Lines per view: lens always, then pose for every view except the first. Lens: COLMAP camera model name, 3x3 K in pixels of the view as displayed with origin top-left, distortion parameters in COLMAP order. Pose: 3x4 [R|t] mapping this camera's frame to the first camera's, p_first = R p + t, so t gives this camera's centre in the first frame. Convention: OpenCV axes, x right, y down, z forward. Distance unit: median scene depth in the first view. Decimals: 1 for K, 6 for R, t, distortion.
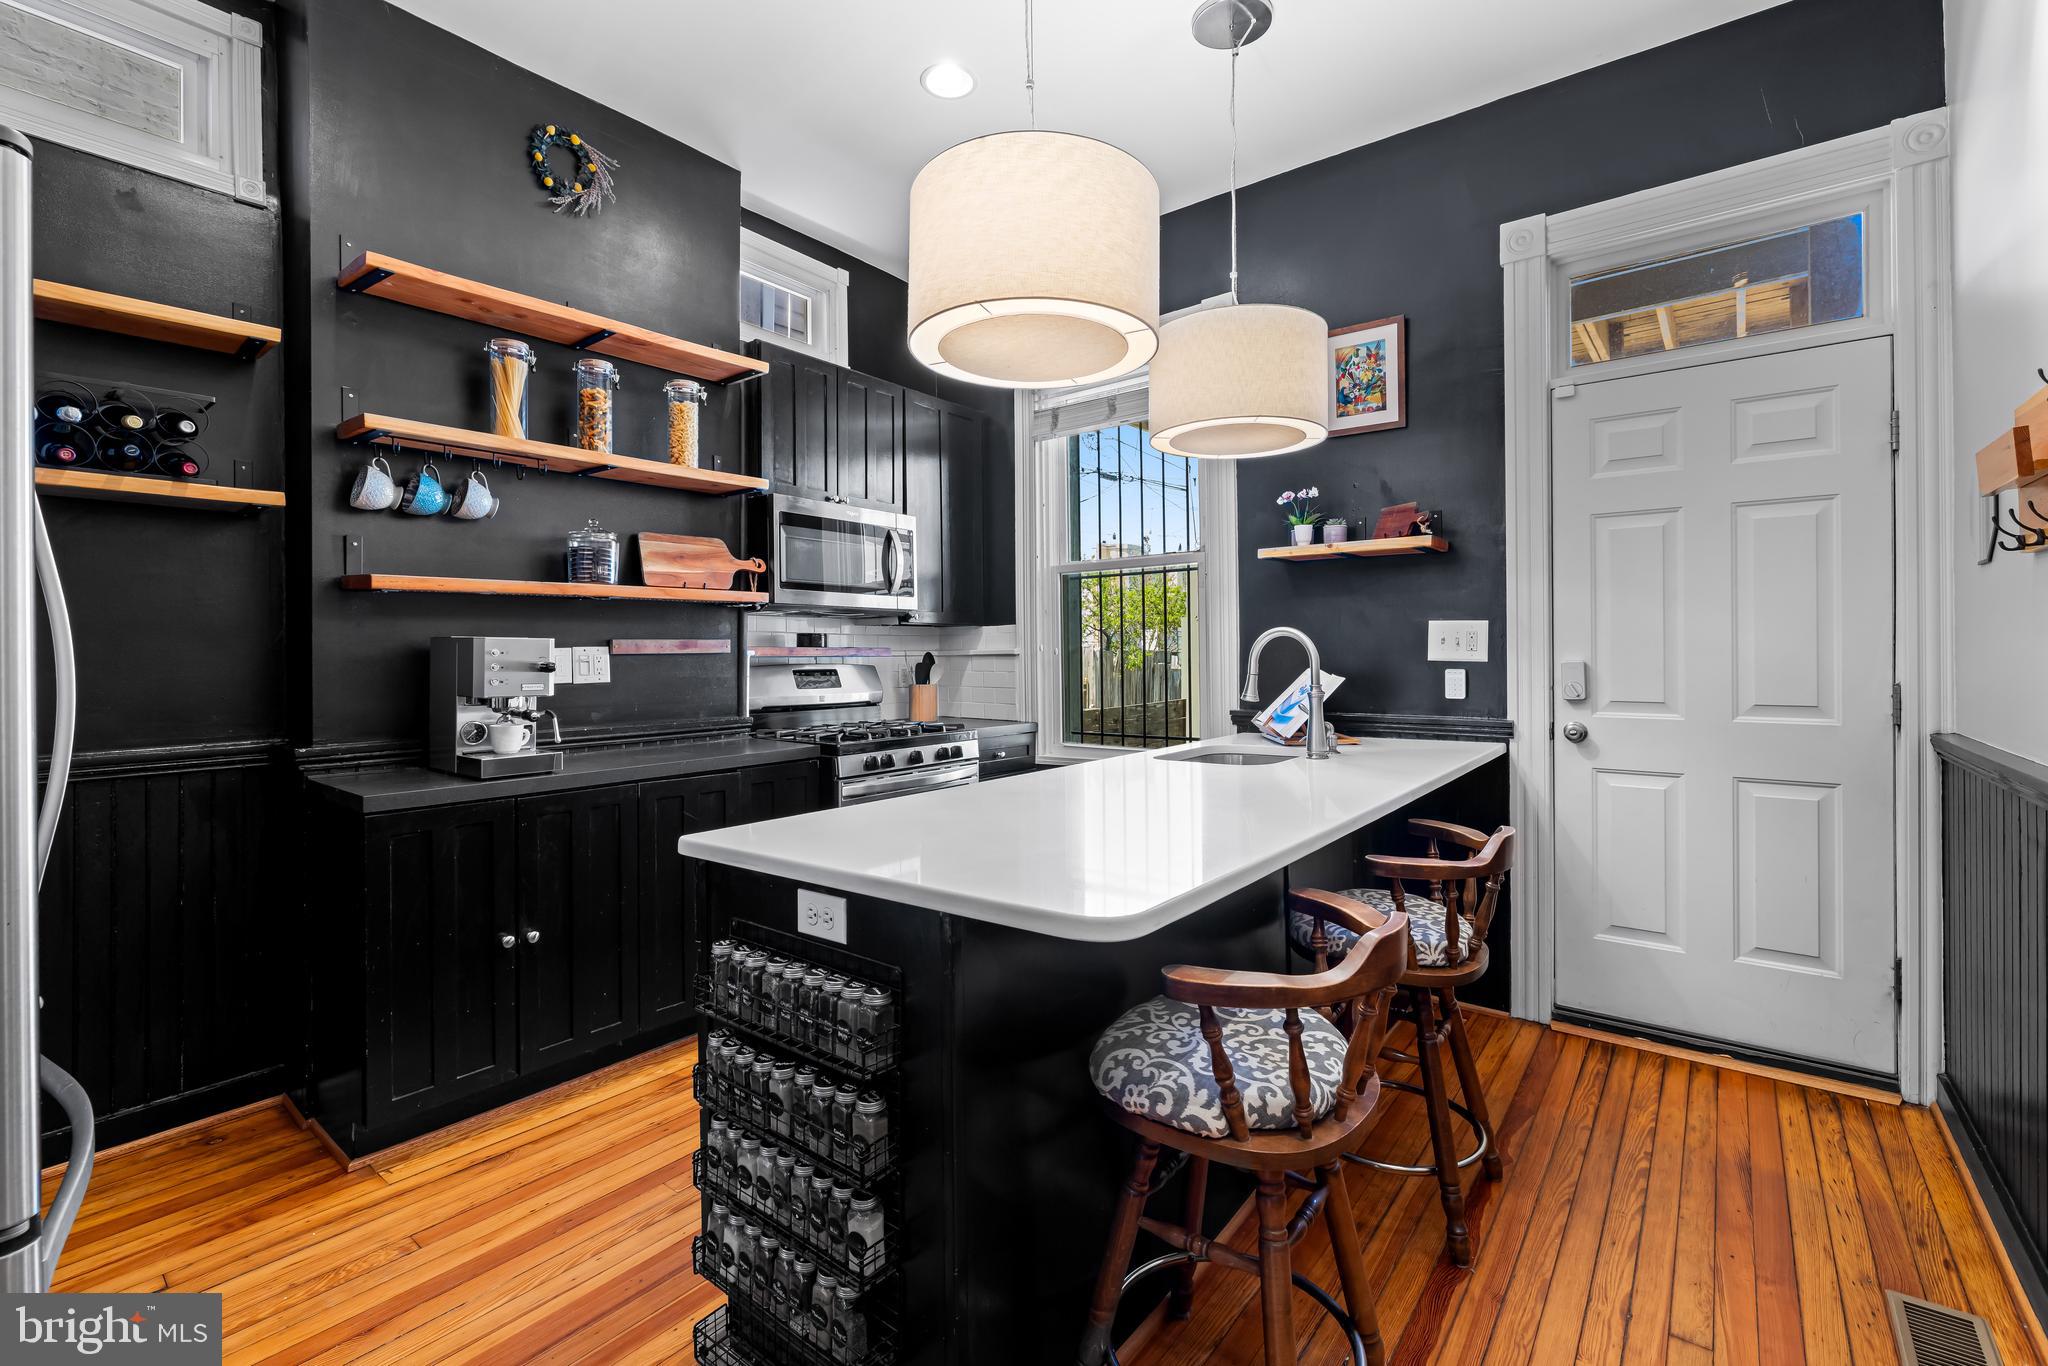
lens RADIAL K [[898.5, 0, 1040.0], [0, 898.5, 647.9], [0, 0, 1]] dist [-0.003199, 0.001015]
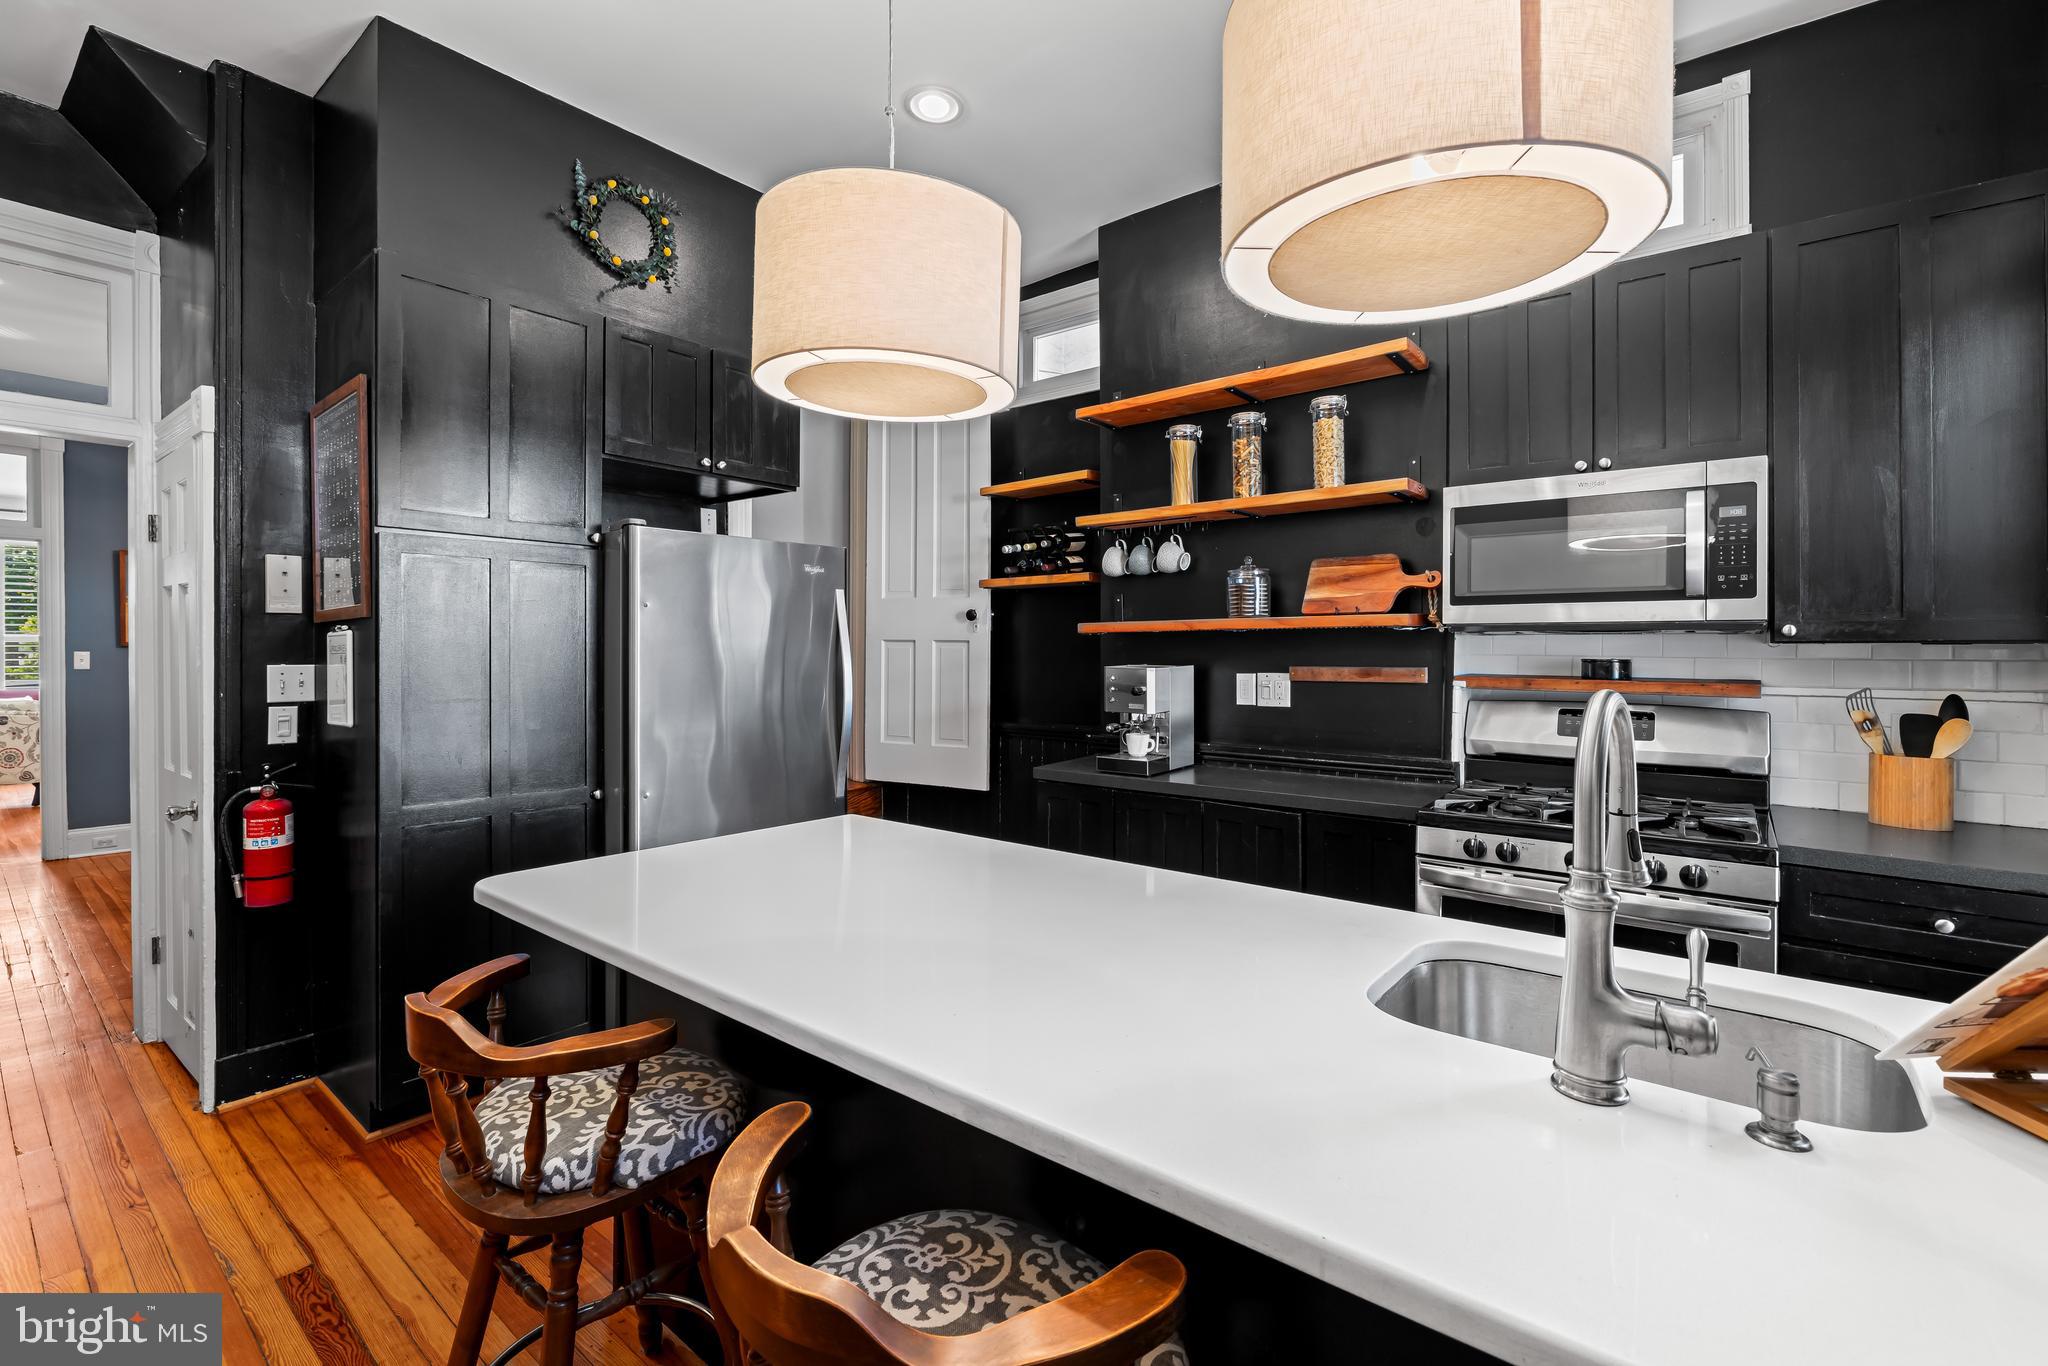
lens RADIAL K [[898.5, 0, 1021.6], [0, 898.5, 671.4], [0, 0, 1]] dist [-0.003199, 0.001015]
pose [[-0.046413, 0.018259, -0.998755, 0.576554], [-0.012124, 0.999749, 0.018840, -0.019507], [0.998849, 0.012983, -0.046180, 0.719534]]
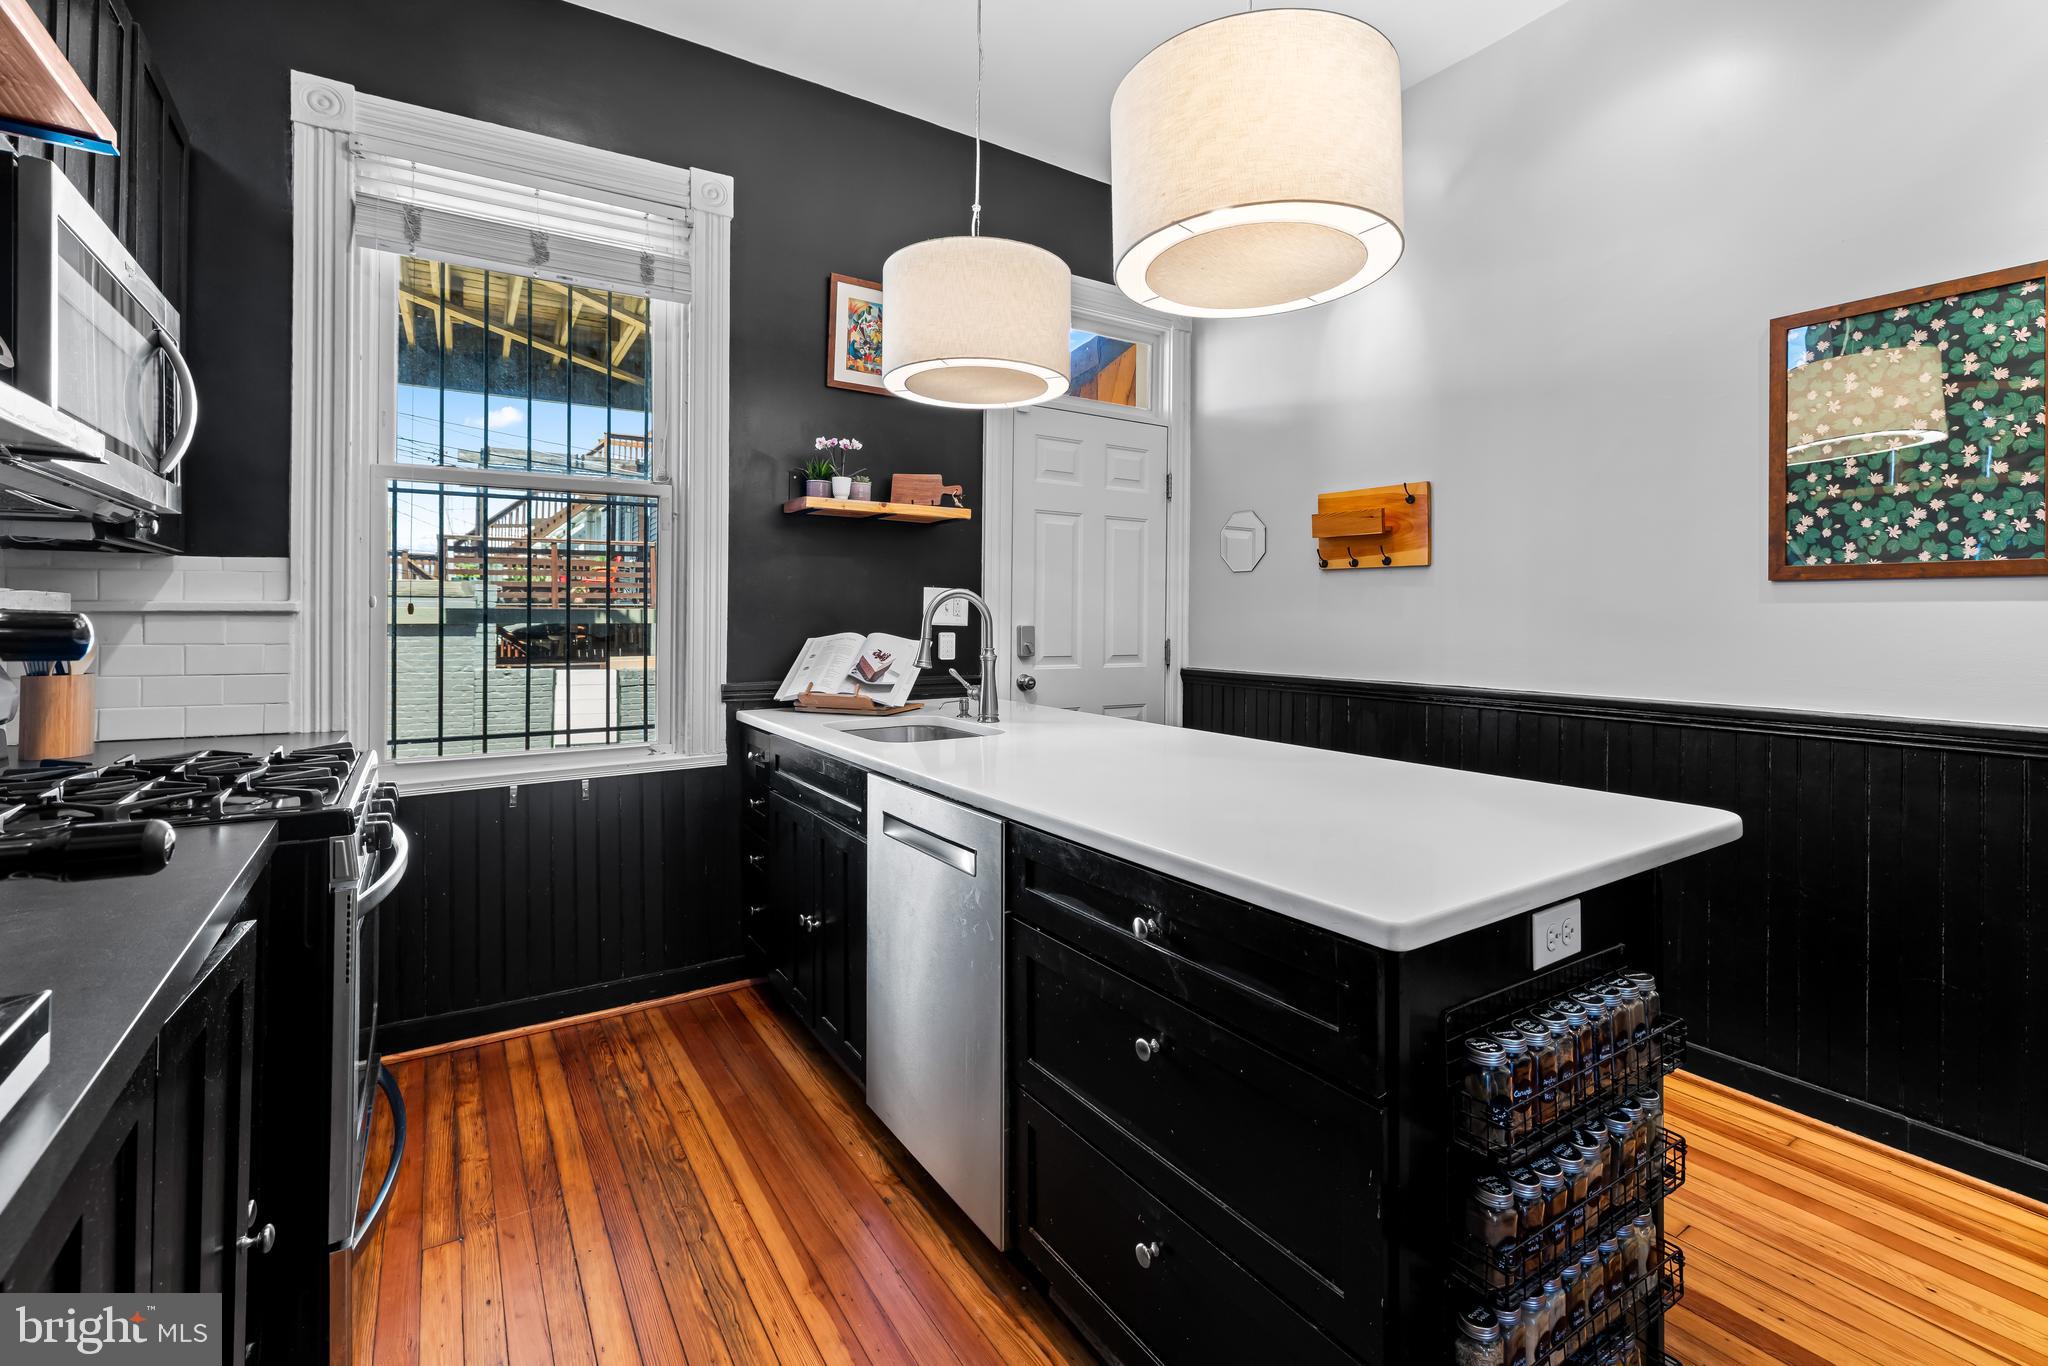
lens RADIAL K [[898.5, 0, 1021.6], [0, 898.5, 611.2], [0, 0, 1]] dist [-0.003199, 0.001015]
pose [[0.340803, 0.017702, 0.939968, -0.544907], [-0.012501, 0.999820, -0.014296, 0.012209], [-0.940052, -0.006878, 0.340963, 0.549808]]
